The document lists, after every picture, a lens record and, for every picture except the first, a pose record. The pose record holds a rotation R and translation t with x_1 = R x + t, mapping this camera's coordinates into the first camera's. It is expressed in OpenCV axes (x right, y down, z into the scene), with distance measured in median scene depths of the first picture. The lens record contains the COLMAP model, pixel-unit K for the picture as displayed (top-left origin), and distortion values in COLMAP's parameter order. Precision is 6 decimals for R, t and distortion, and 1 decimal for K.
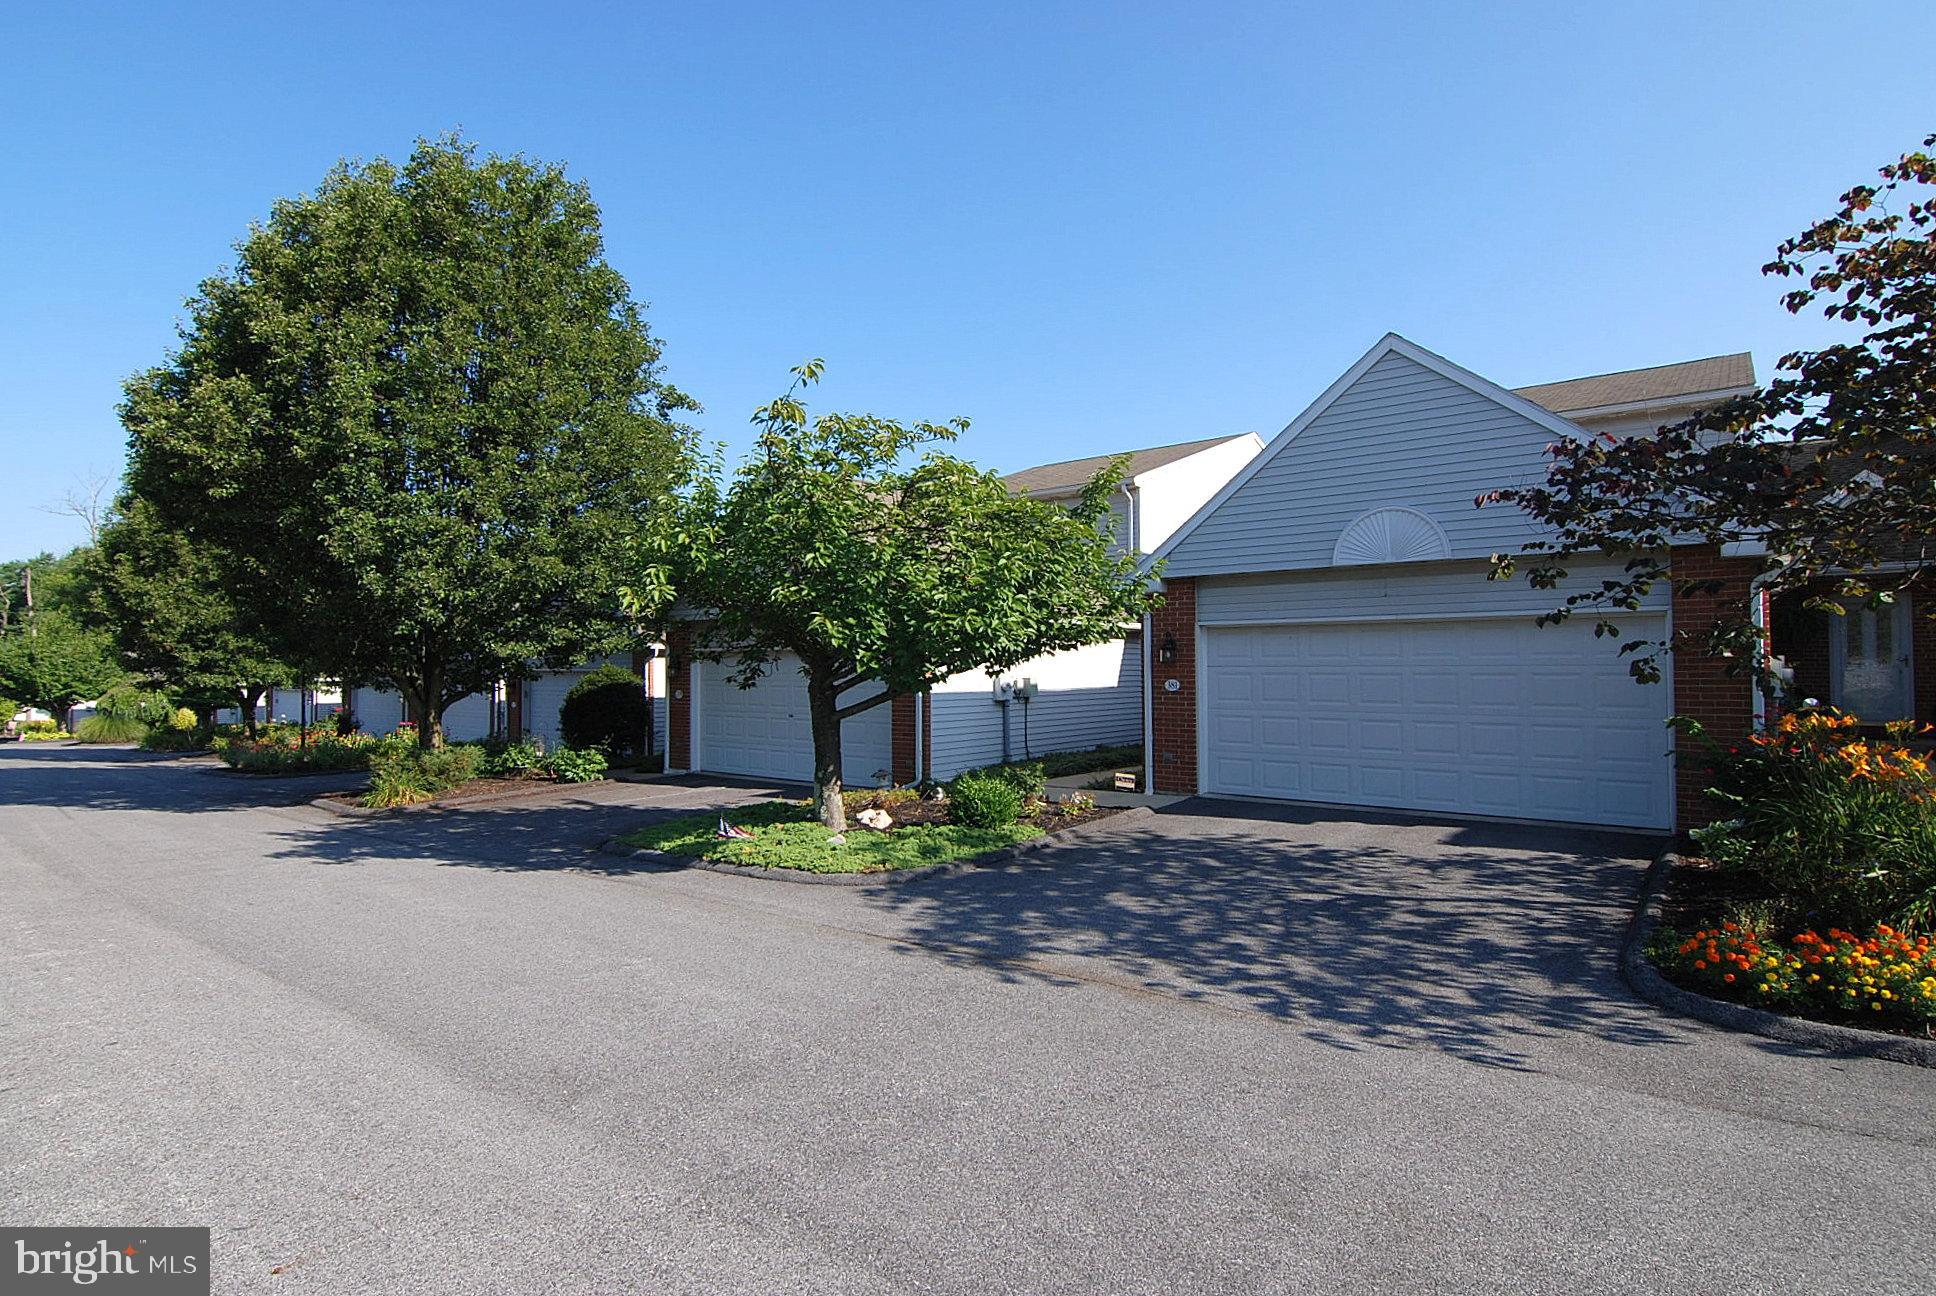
lens RADIAL K [[947.7, 0, 968.0], [0, 947.7, 648.0], [0, 0, 1]] dist [0.002273, -0.021550]
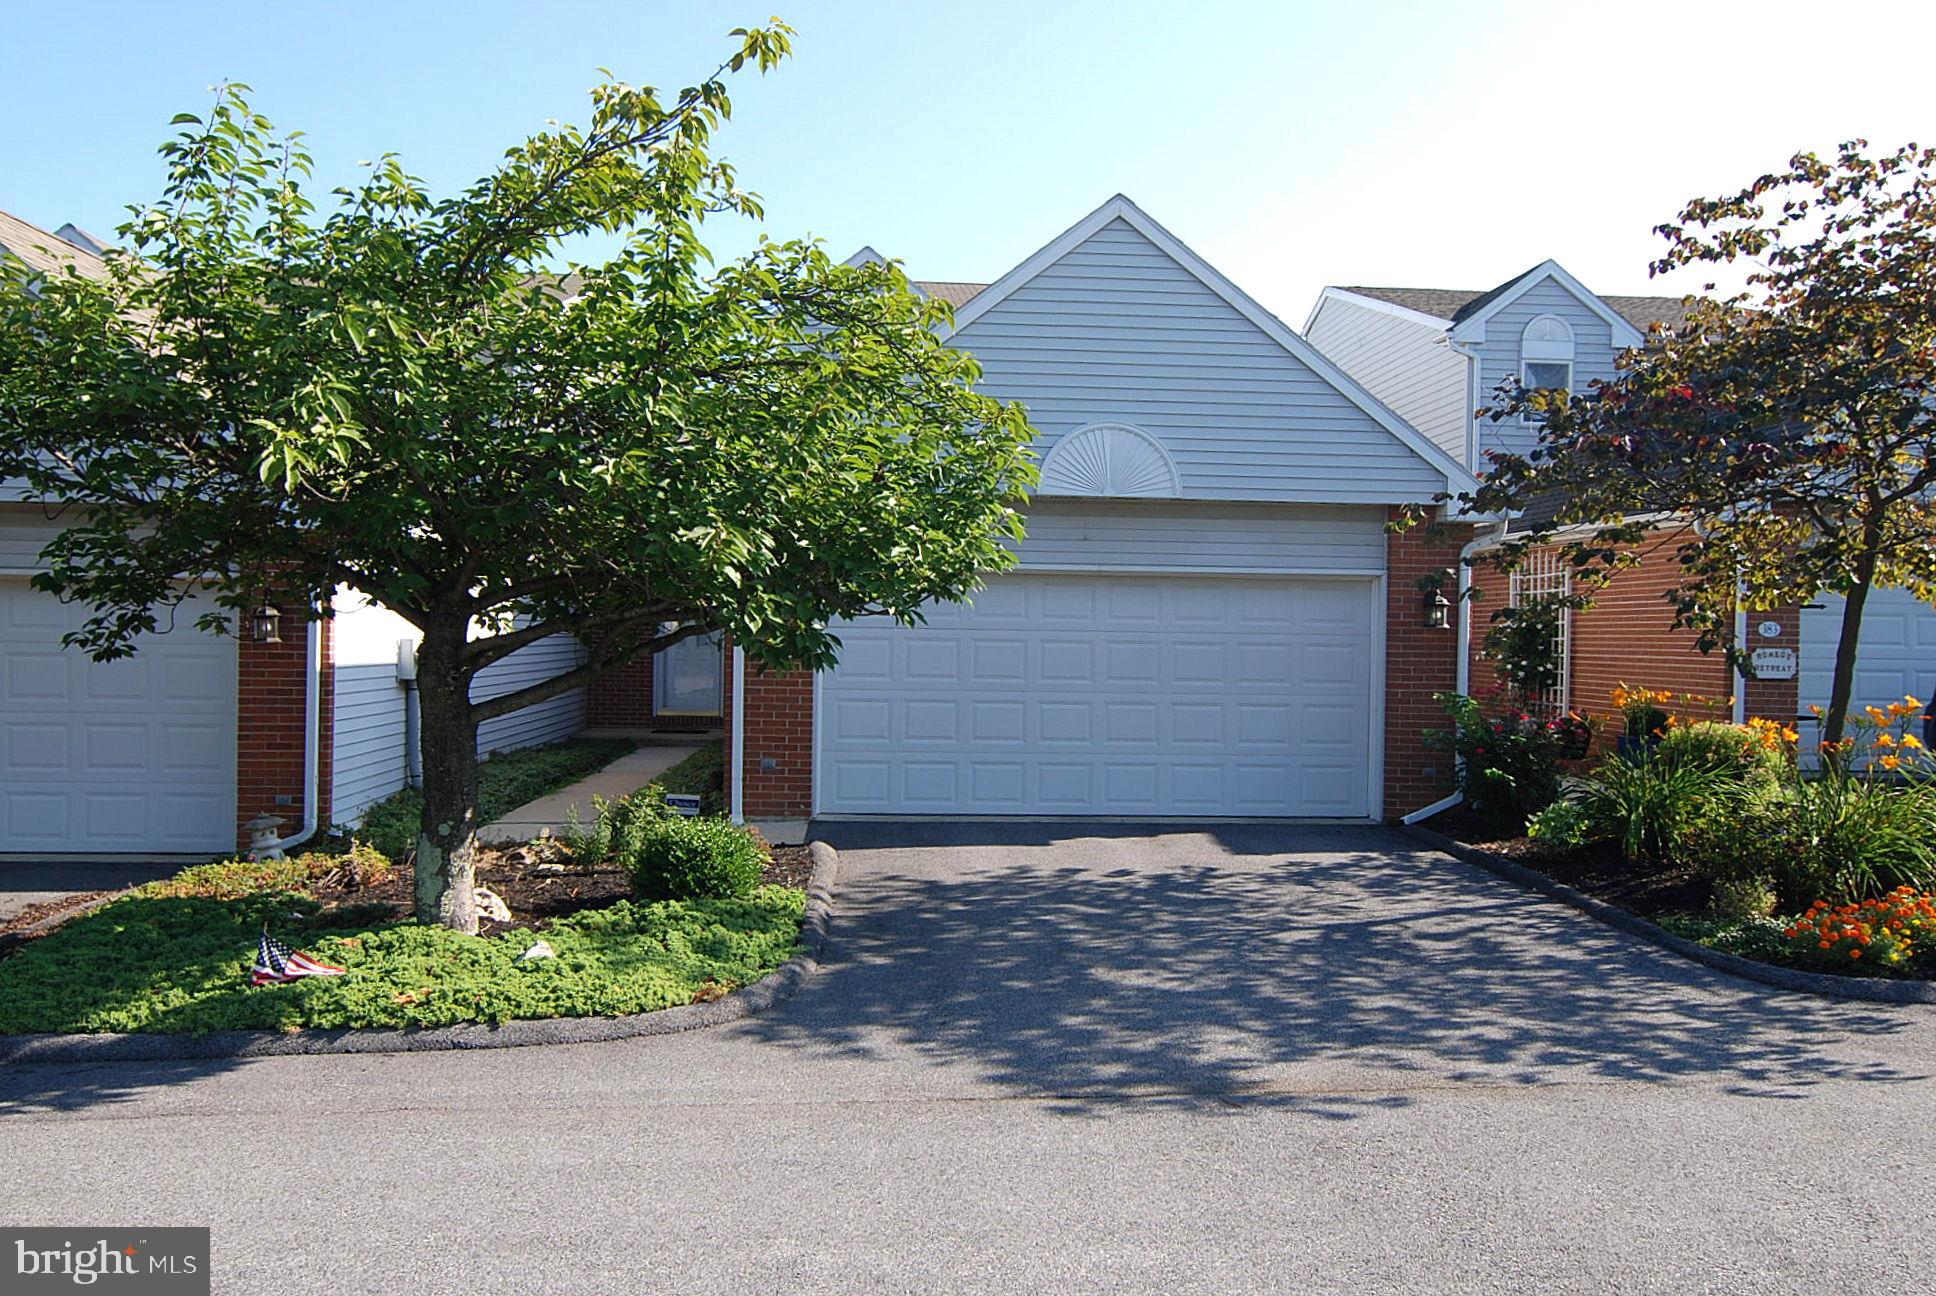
lens RADIAL K [[1382.5, 0, 968.0], [0, 1382.5, 648.0], [0, 0, 1]] dist [-0.008493, -0.006814]
pose [[0.754956, 0.007117, 0.655737, -0.647602], [-0.030656, 0.999231, 0.024449, 0.014449], [-0.655059, -0.038560, 0.754593, 0.395626]]
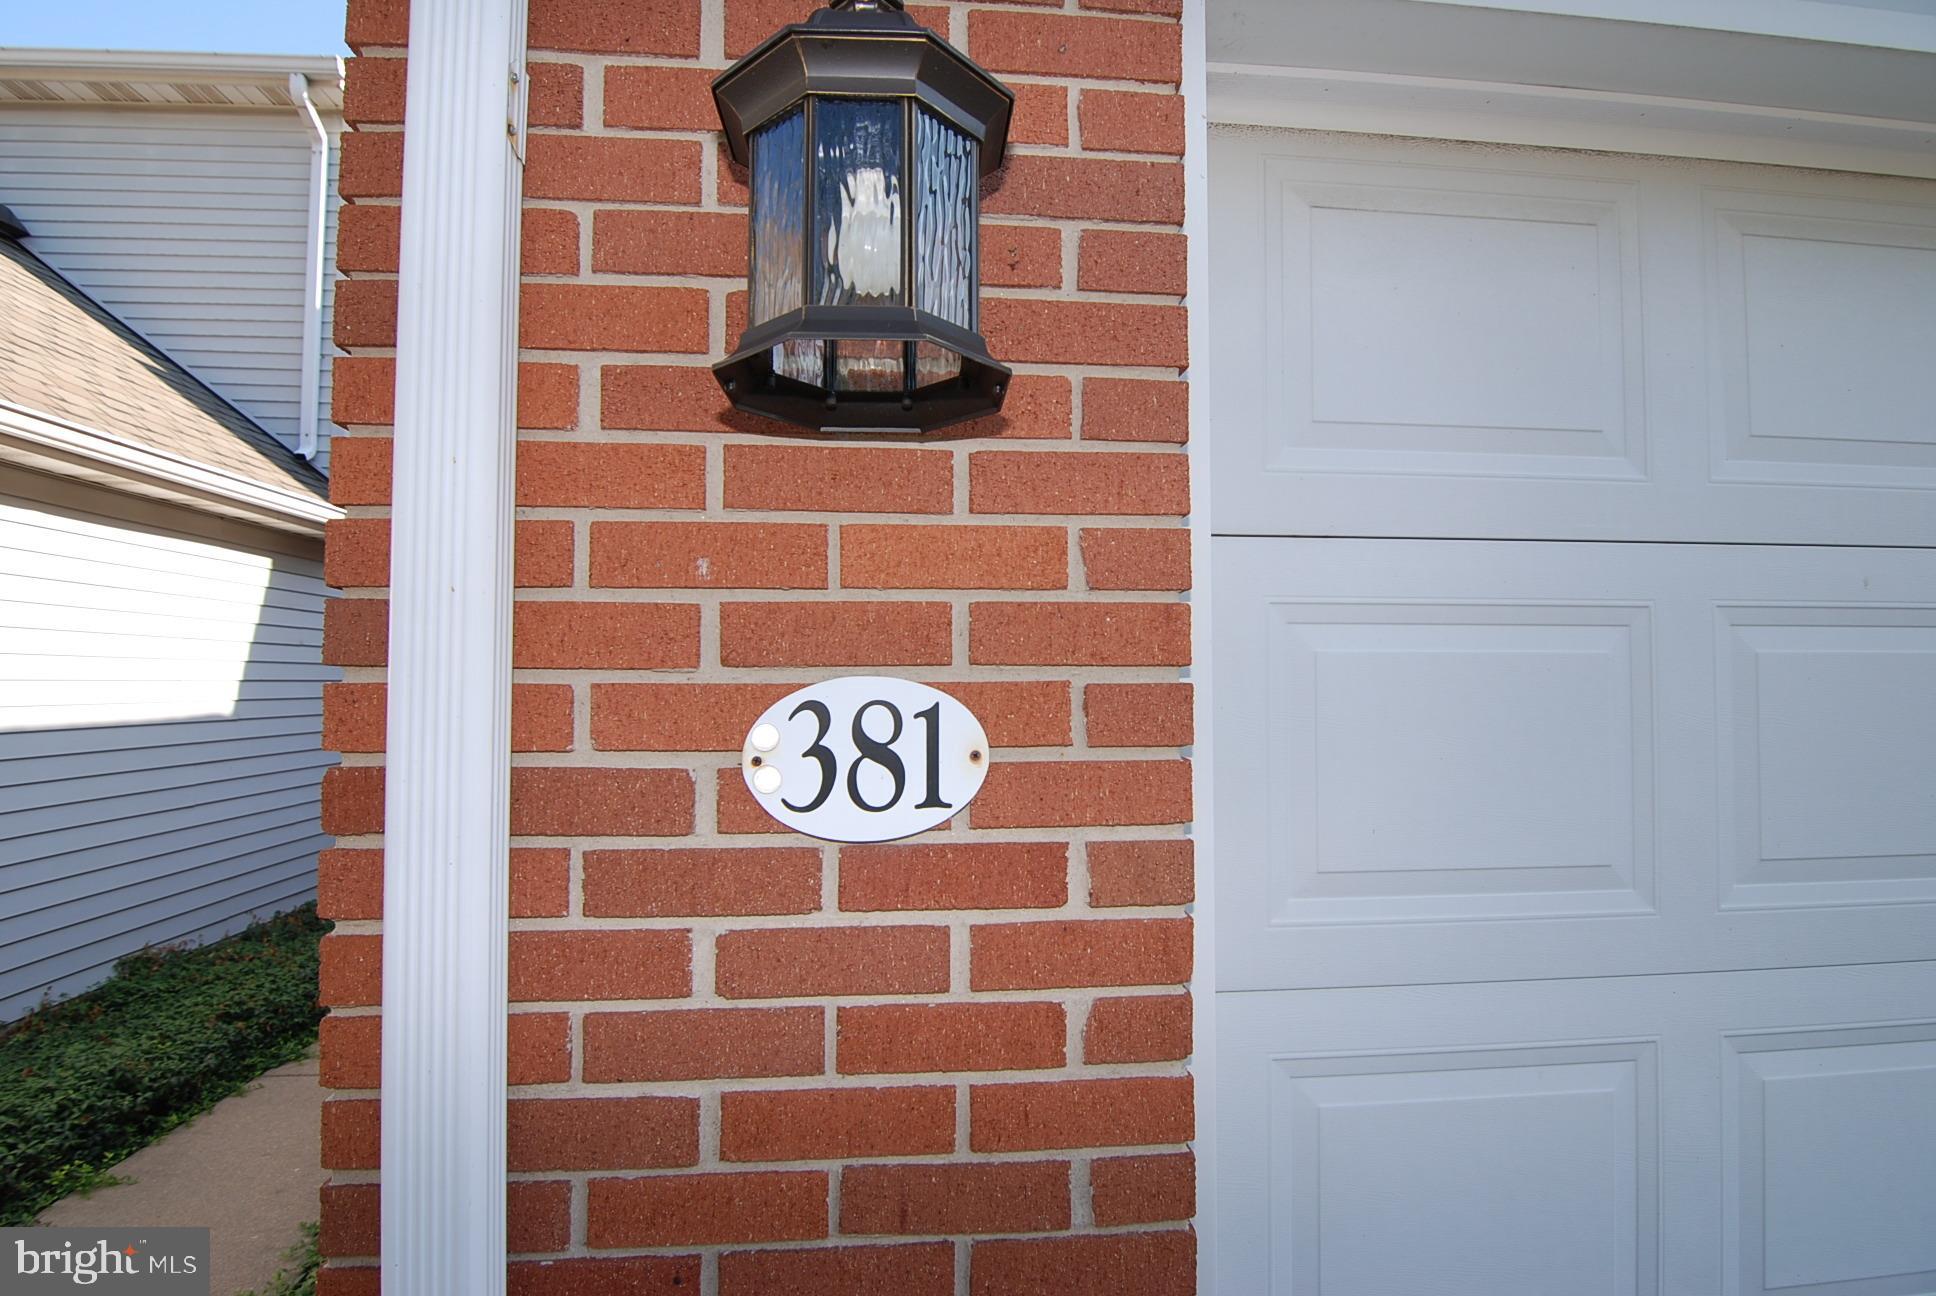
lens RADIAL K [[947.7, 0, 968.0], [0, 947.7, 648.0], [0, 0, 1]] dist [0.002273, -0.021550]
pose [[0.733530, 0.025535, 0.679178, 0.364305], [-0.014887, 0.999658, -0.021505, 0.068065], [-0.679494, 0.005664, 0.733659, 1.962035]]
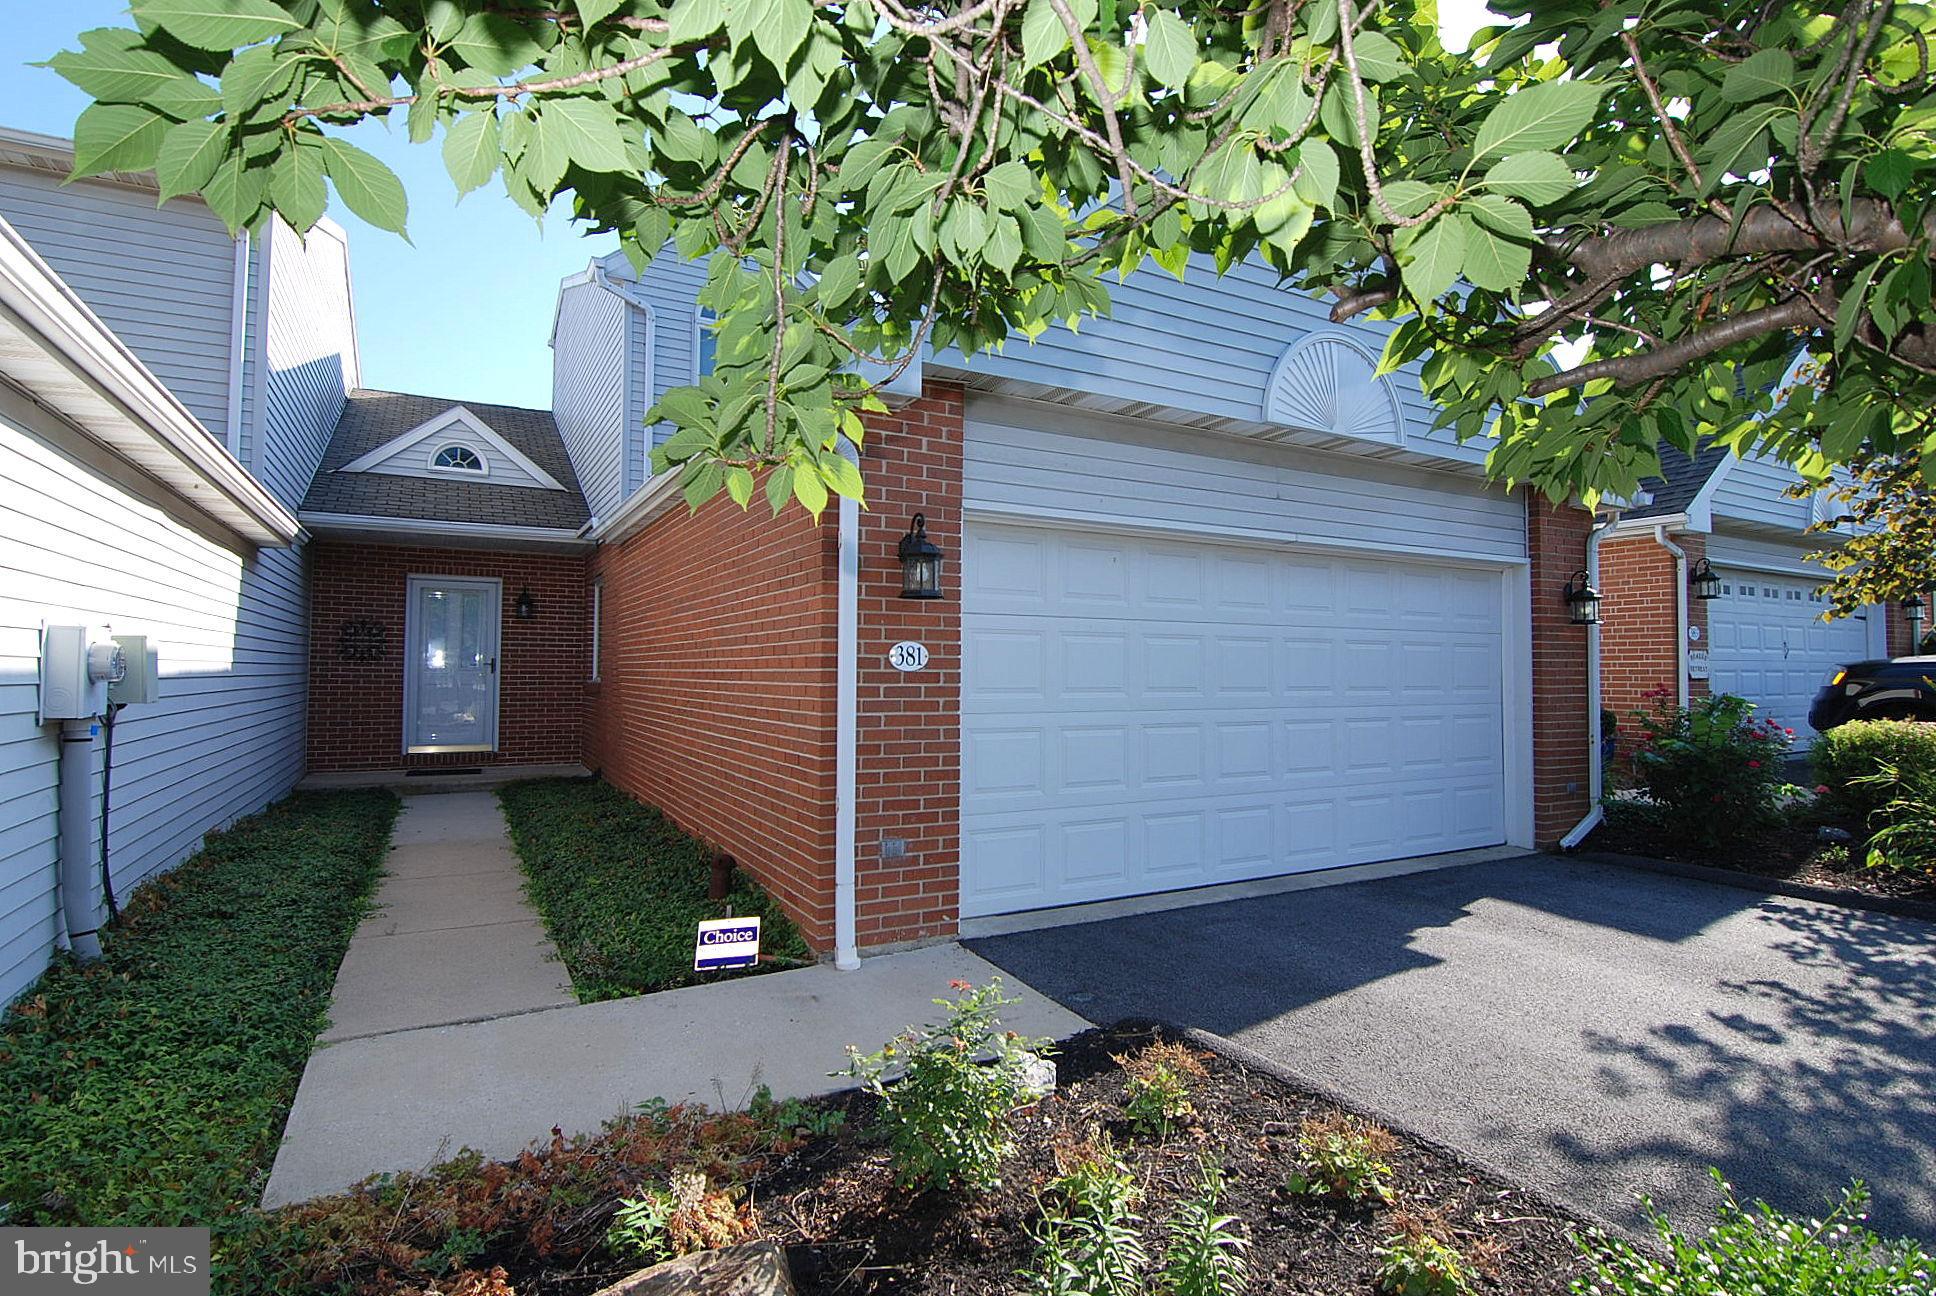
lens RADIAL K [[947.7, 0, 968.0], [0, 947.7, 648.0], [0, 0, 1]] dist [0.002273, -0.021550]
pose [[0.409223, 0.026482, 0.912050, -0.240707], [-0.025907, 0.999513, -0.017398, 0.086826], [-0.912066, -0.016509, 0.409710, 1.710607]]
